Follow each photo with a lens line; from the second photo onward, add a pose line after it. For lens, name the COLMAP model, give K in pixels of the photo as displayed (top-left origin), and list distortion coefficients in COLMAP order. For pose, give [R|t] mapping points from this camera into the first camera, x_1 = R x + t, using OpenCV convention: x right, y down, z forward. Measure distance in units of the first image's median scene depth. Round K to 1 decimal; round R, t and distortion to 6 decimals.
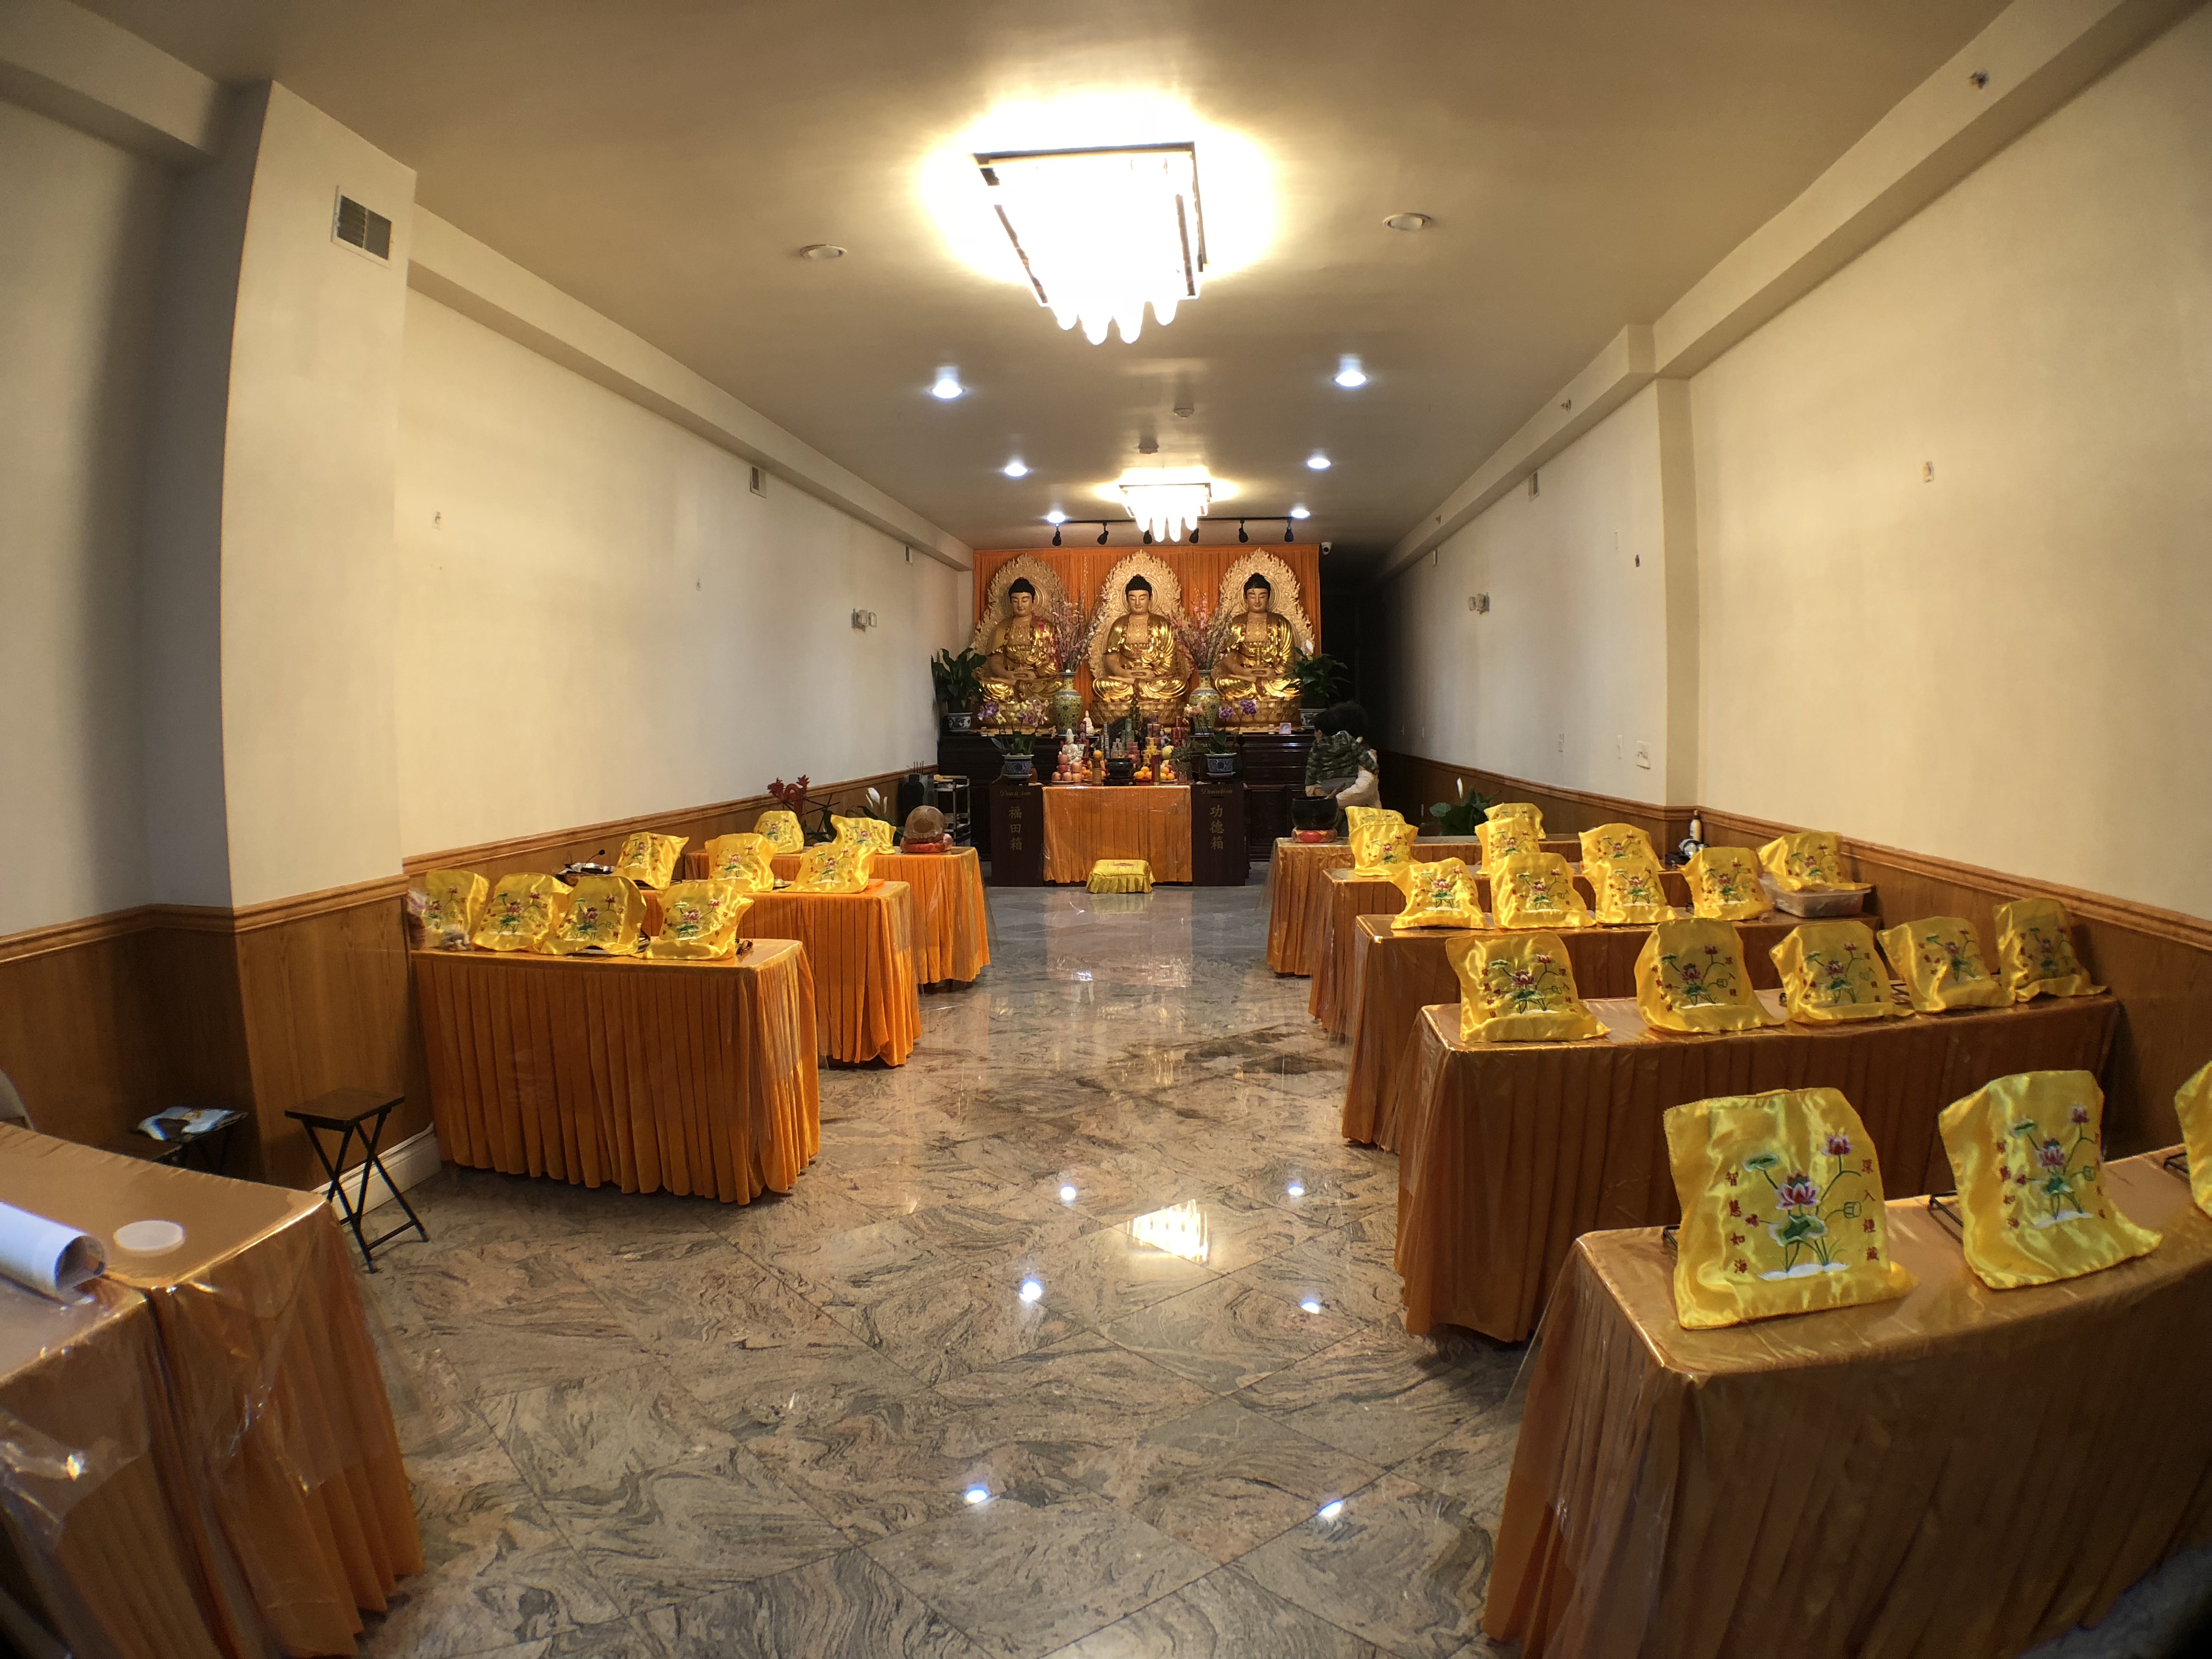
lens RADIAL K [[1808.9, 0, 1106.0], [0, 1808.9, 829.5], [0, 0, 1]] dist [0.001285, 0.000052]
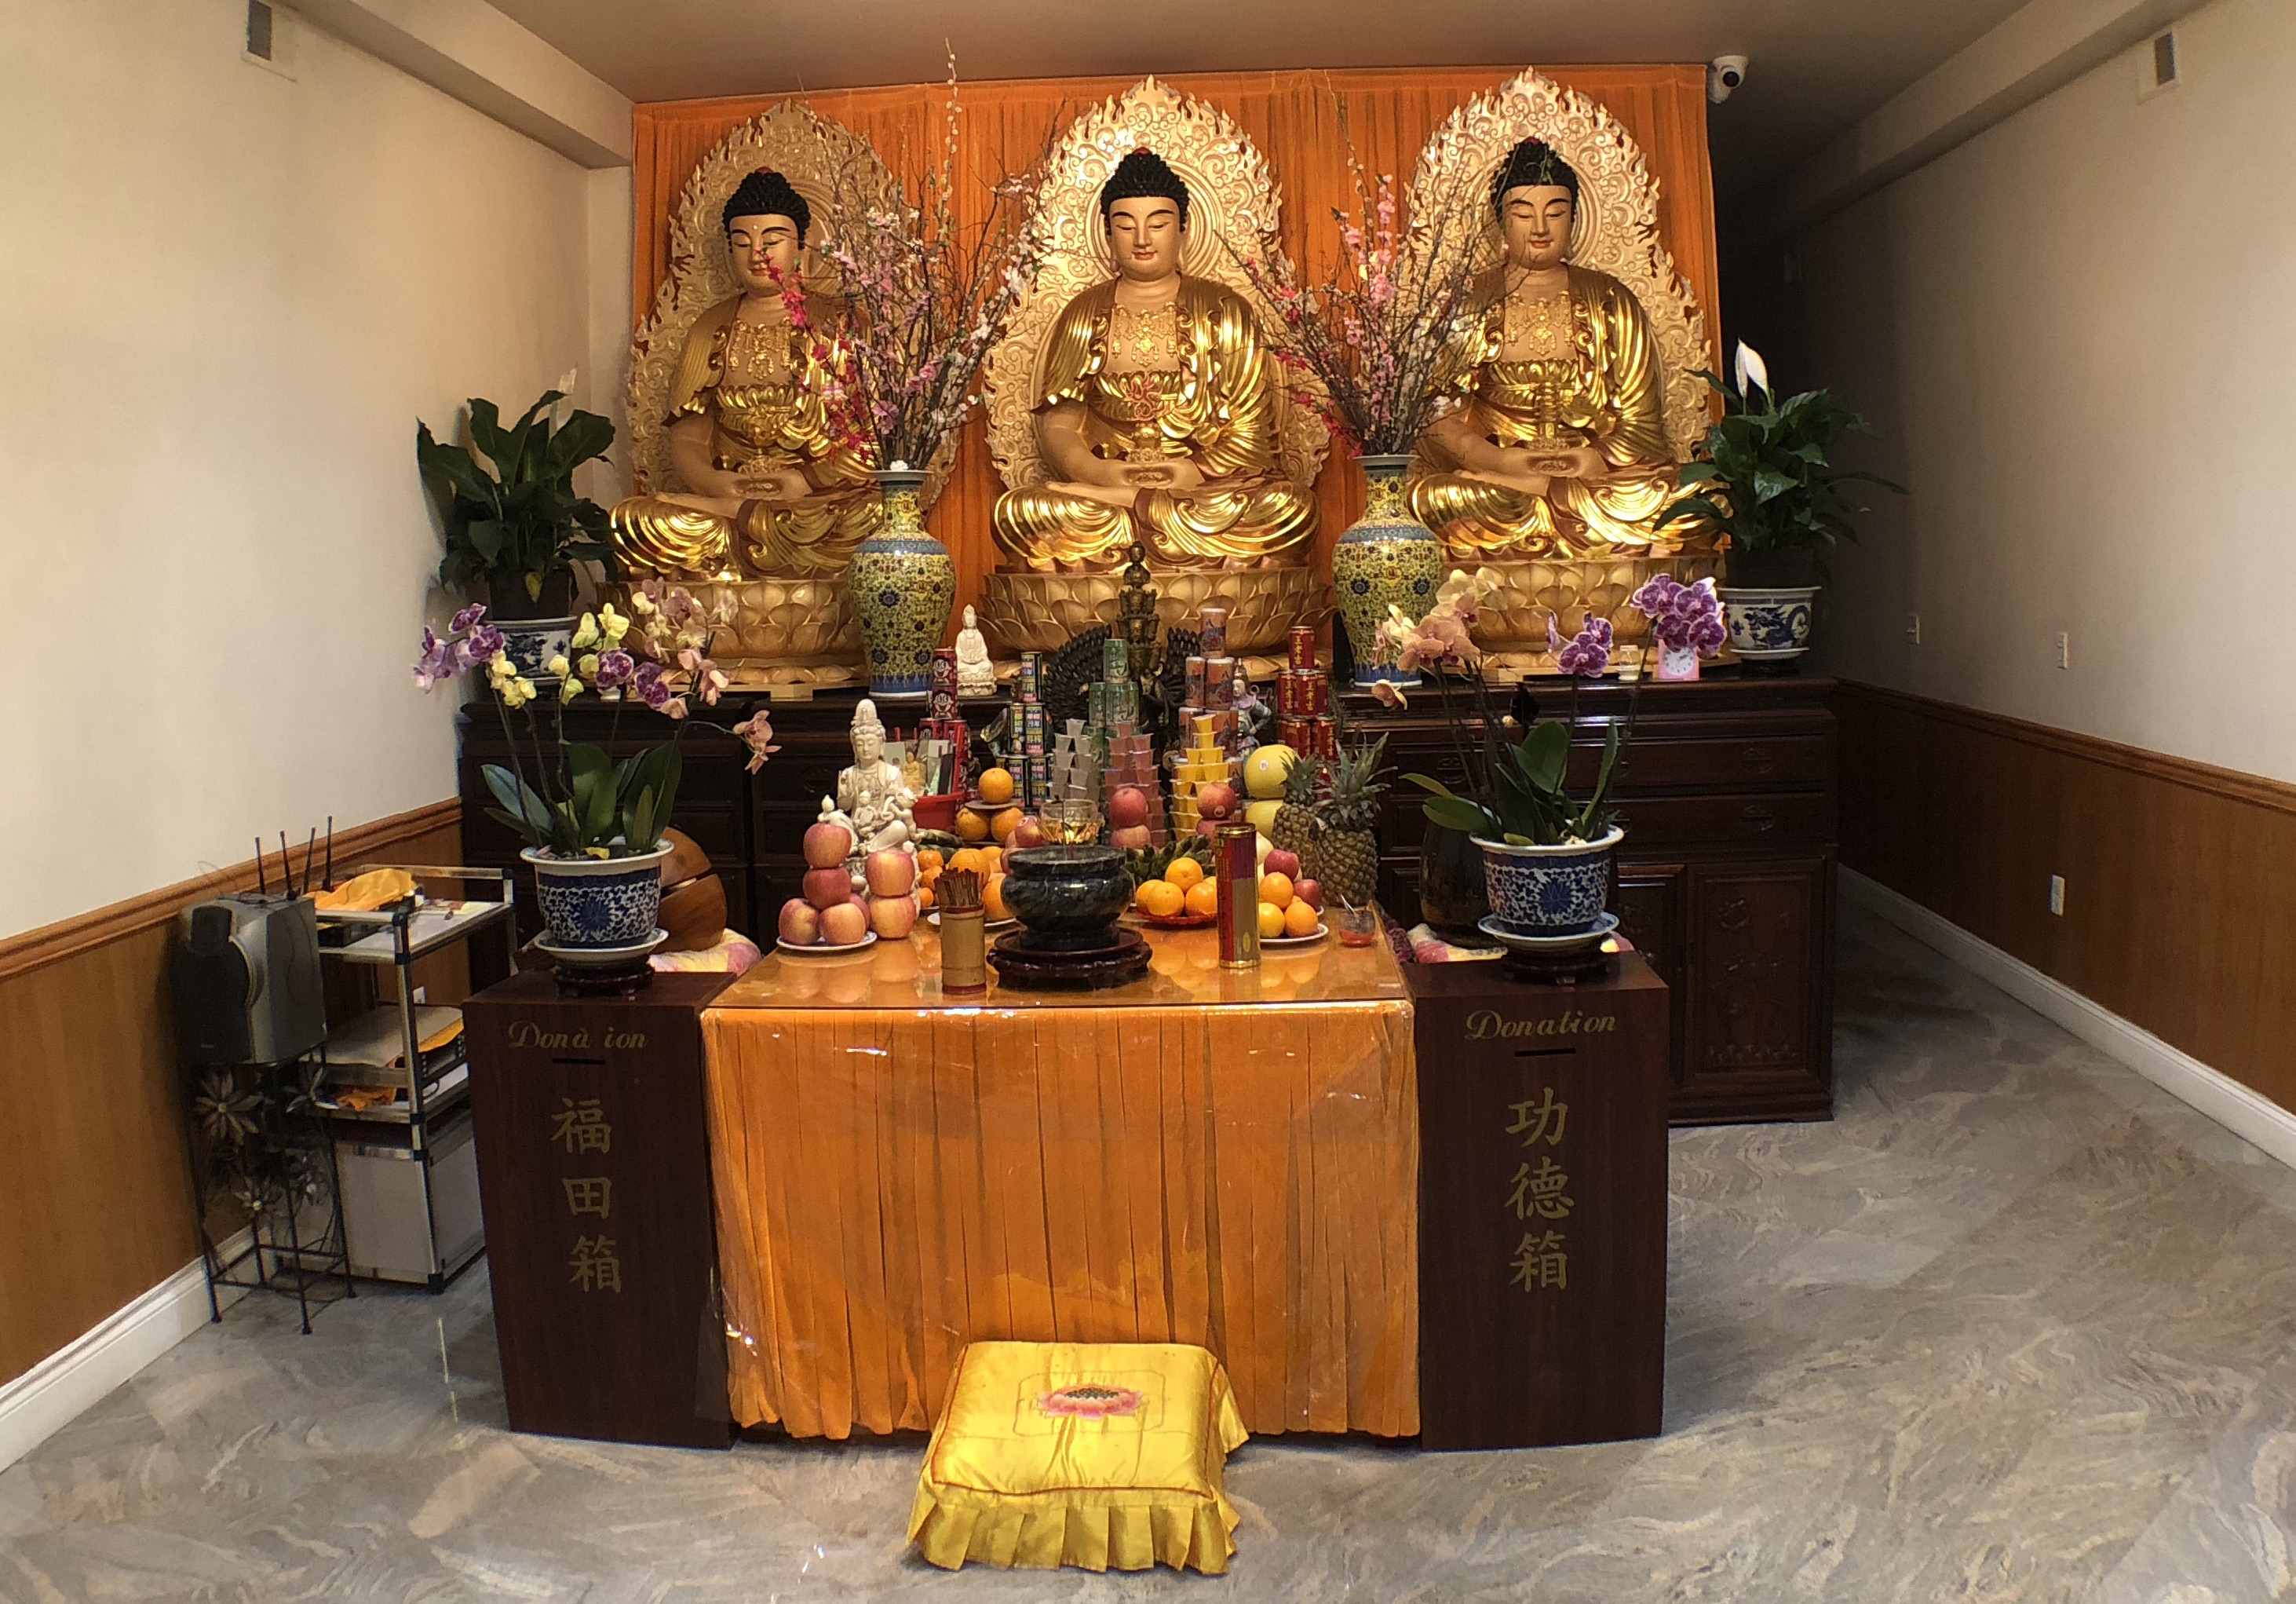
lens RADIAL K [[2601.6, 0, 1148.0], [0, 2601.6, 802.0], [0, 0, 1]] dist [-0.031175, -0.011629]
pose [[0.999705, -0.016909, 0.017460, 0.009548], [0.016337, 0.999342, 0.032387, -0.046480], [-0.017996, -0.032092, 0.999323, 0.577192]]
